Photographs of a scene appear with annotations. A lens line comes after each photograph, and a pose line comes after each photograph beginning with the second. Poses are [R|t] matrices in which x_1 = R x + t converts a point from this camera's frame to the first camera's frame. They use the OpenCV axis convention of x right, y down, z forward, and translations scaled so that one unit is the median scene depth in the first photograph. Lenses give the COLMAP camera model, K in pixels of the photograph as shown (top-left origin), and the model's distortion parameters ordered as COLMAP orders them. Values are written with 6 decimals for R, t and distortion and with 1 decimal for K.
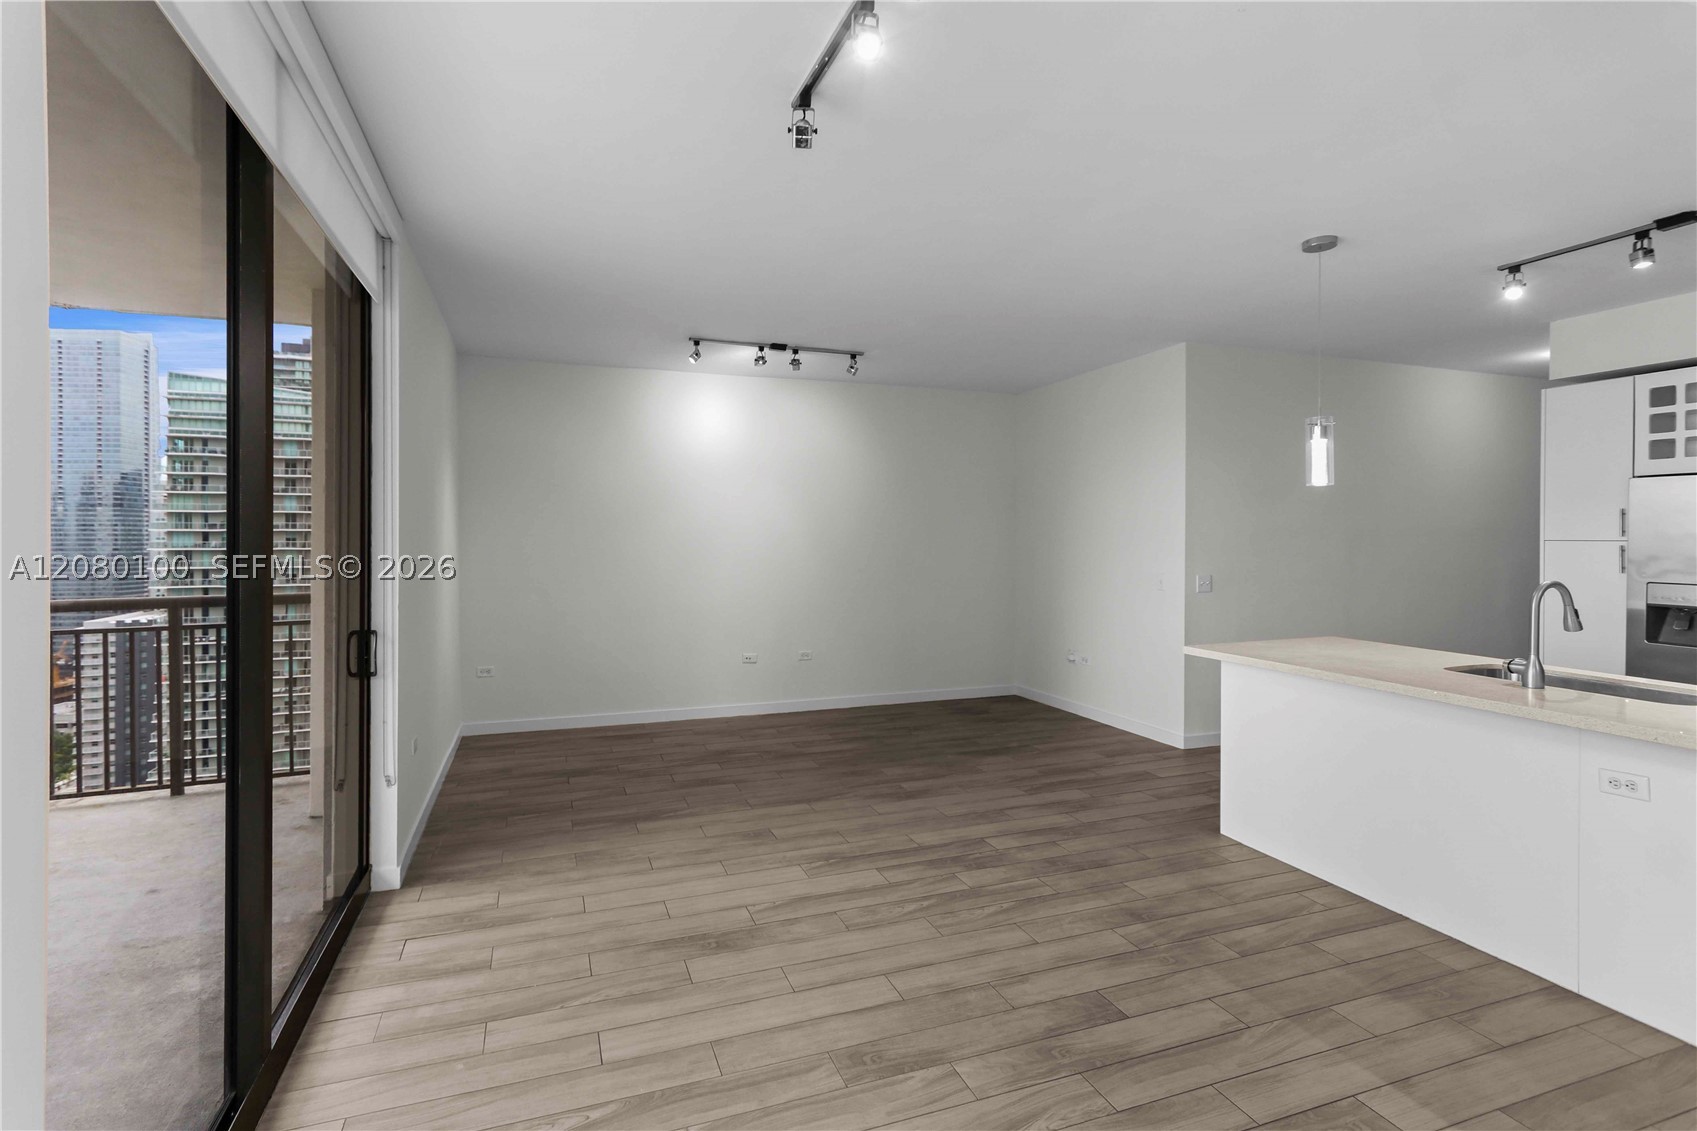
lens RADIAL K [[792.4, 0, 822.5], [0, 792.4, 547.2], [0, 0, 1]] dist [0.001454, 0.000640]
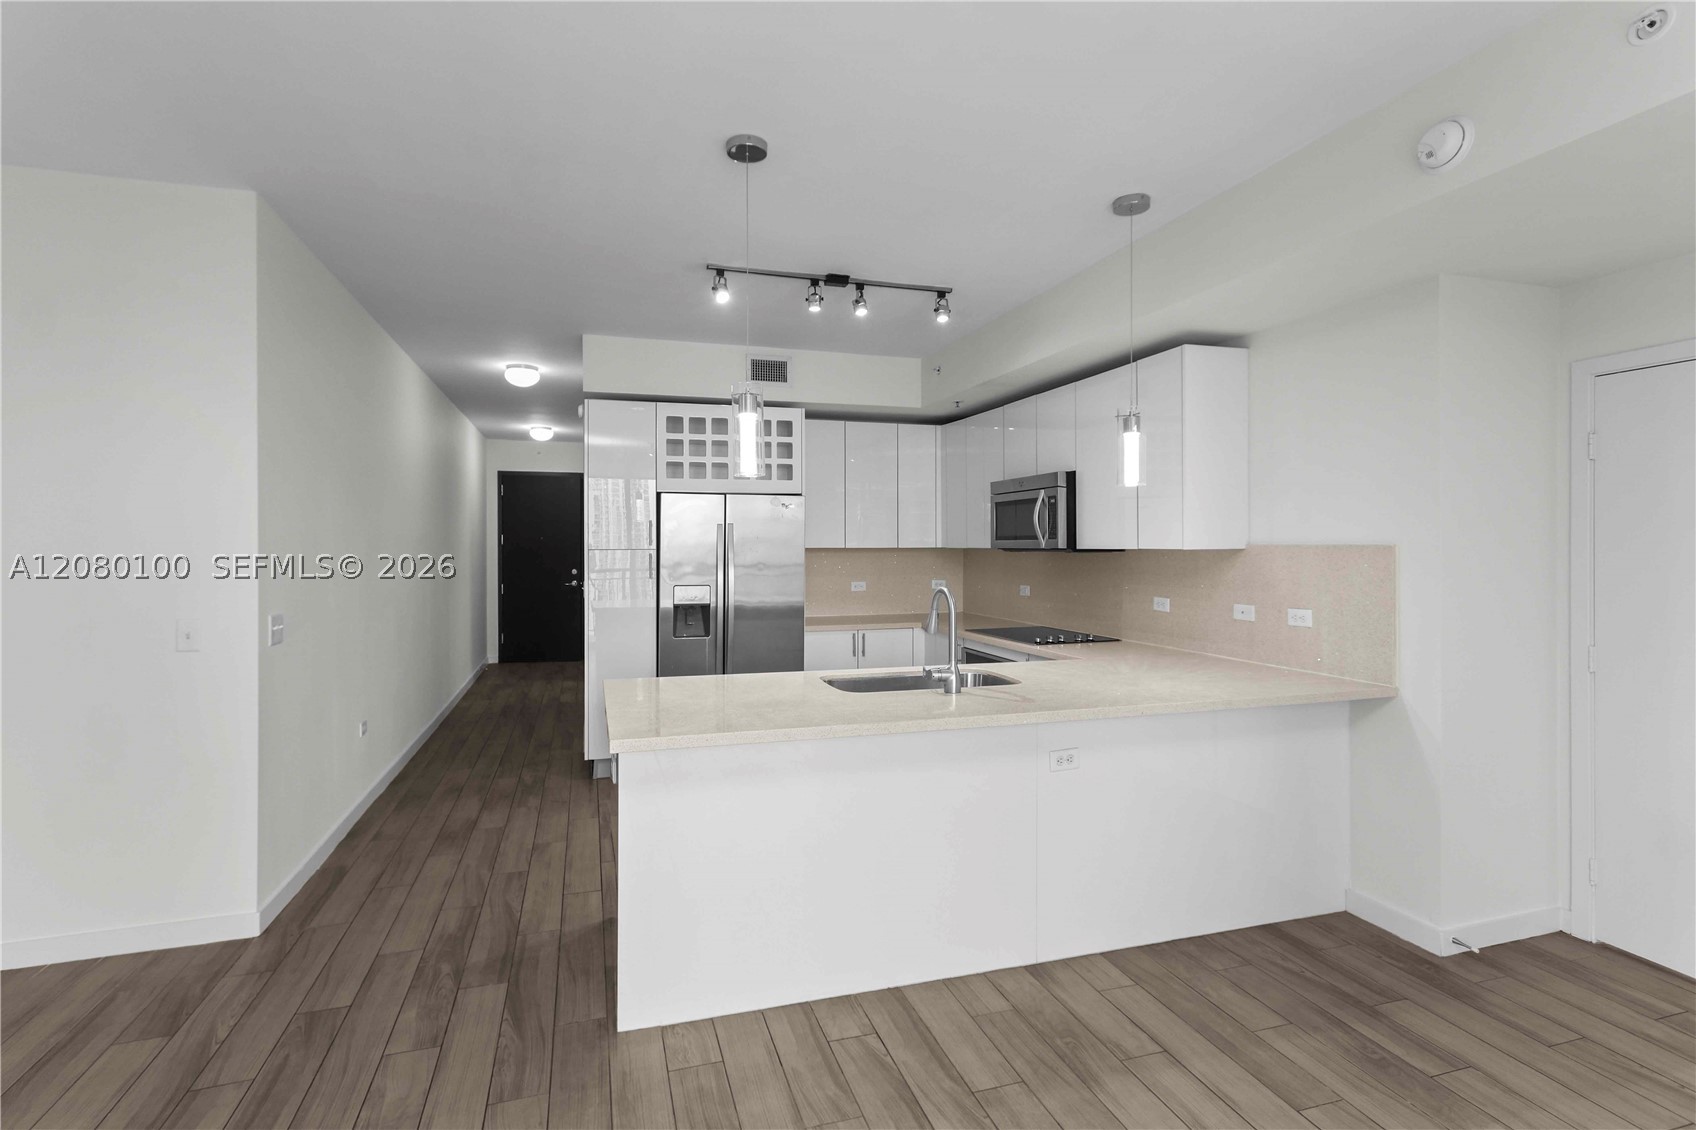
lens RADIAL K [[792.0, 0, 822.0], [0, 792.0, 546.7], [0, 0, 1]] dist [0.001454, 0.000640]
pose [[0.052810, -0.002911, 0.998600, -0.115284], [0.015687, 0.999875, 0.002085, -0.013159], [-0.998481, 0.015555, 0.052849, 0.951518]]
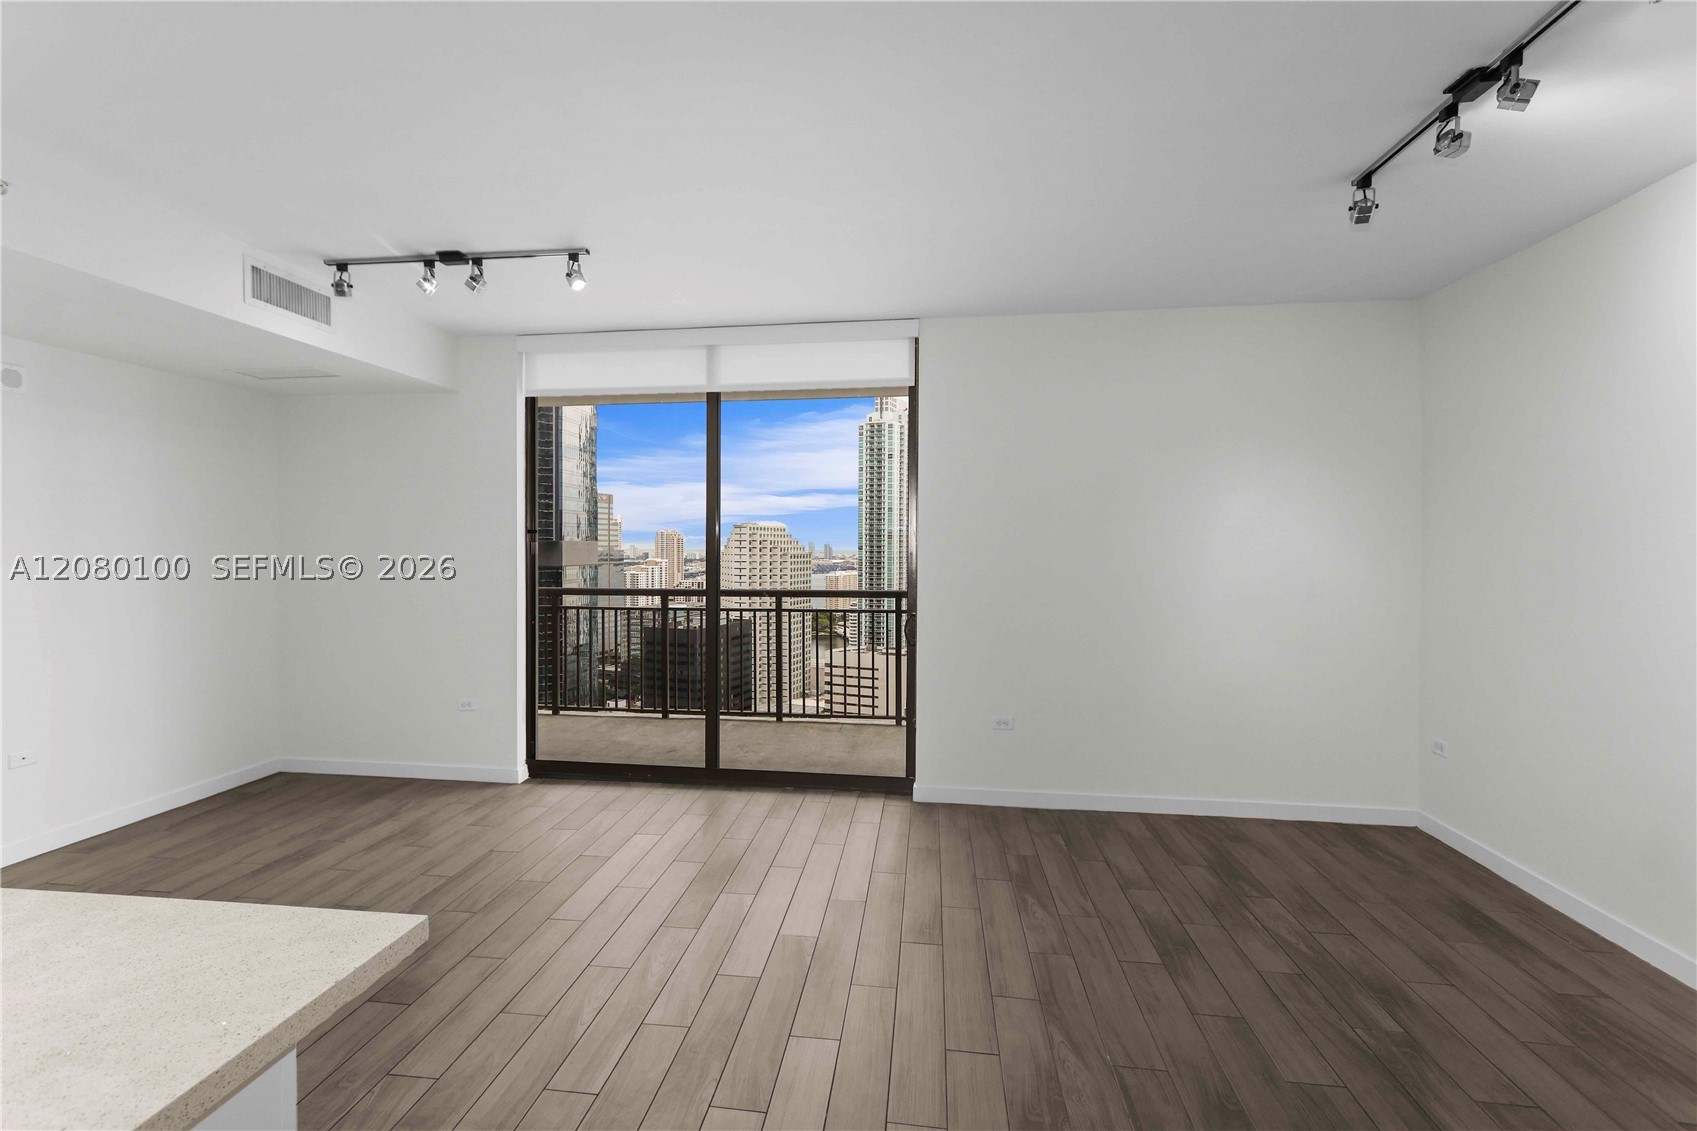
lens RADIAL K [[786.0, 0, 822.0], [0, 786.0, 558.8], [0, 0, 1]] dist [0.000560, 0.000402]
pose [[-0.465397, 0.012323, -0.885016, 0.755124], [-0.015581, 0.999634, 0.022112, -0.024436], [0.884965, 0.024080, -0.465035, 1.478546]]
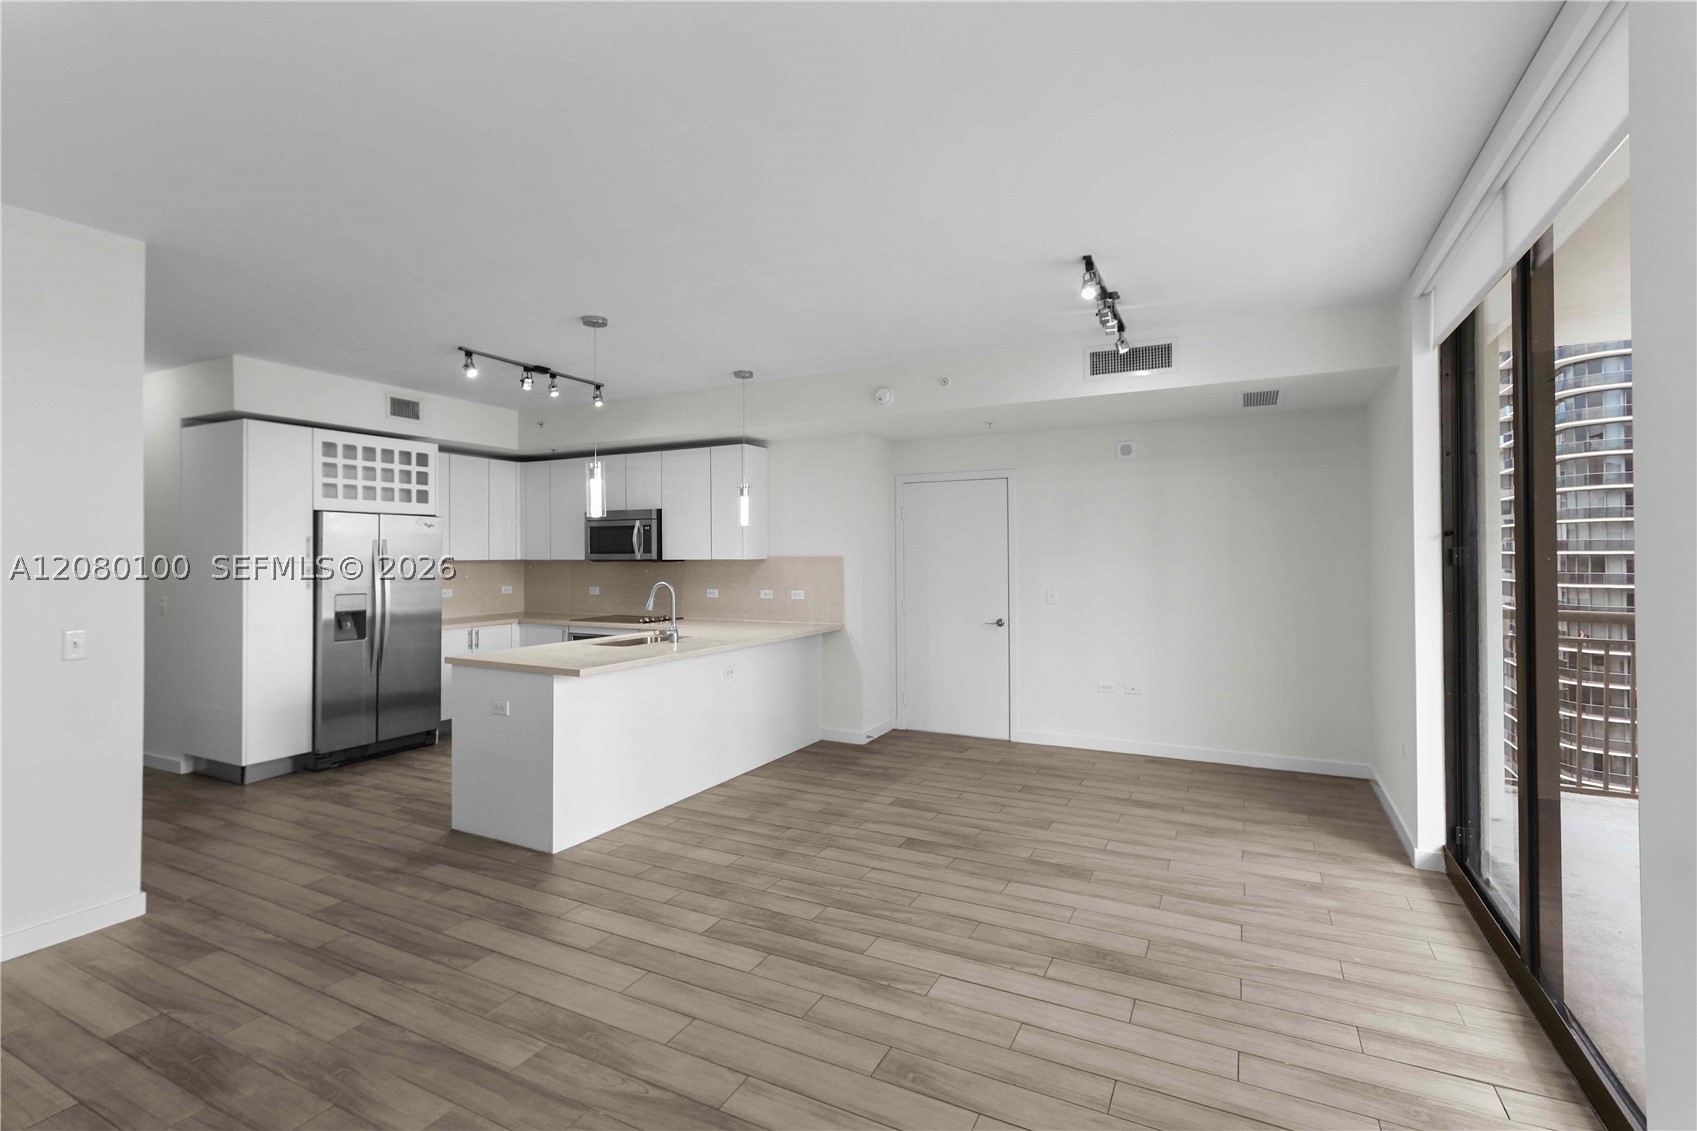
lens RADIAL K [[802.5, 0, 811.9], [0, 802.5, 547.5], [0, 0, 1]] dist [0.001497, 0.000114]
pose [[-0.668605, 0.009125, 0.743562, -0.562018], [0.014219, 0.999899, 0.000515, -0.027276], [-0.743482, 0.010917, -0.668667, 1.690483]]
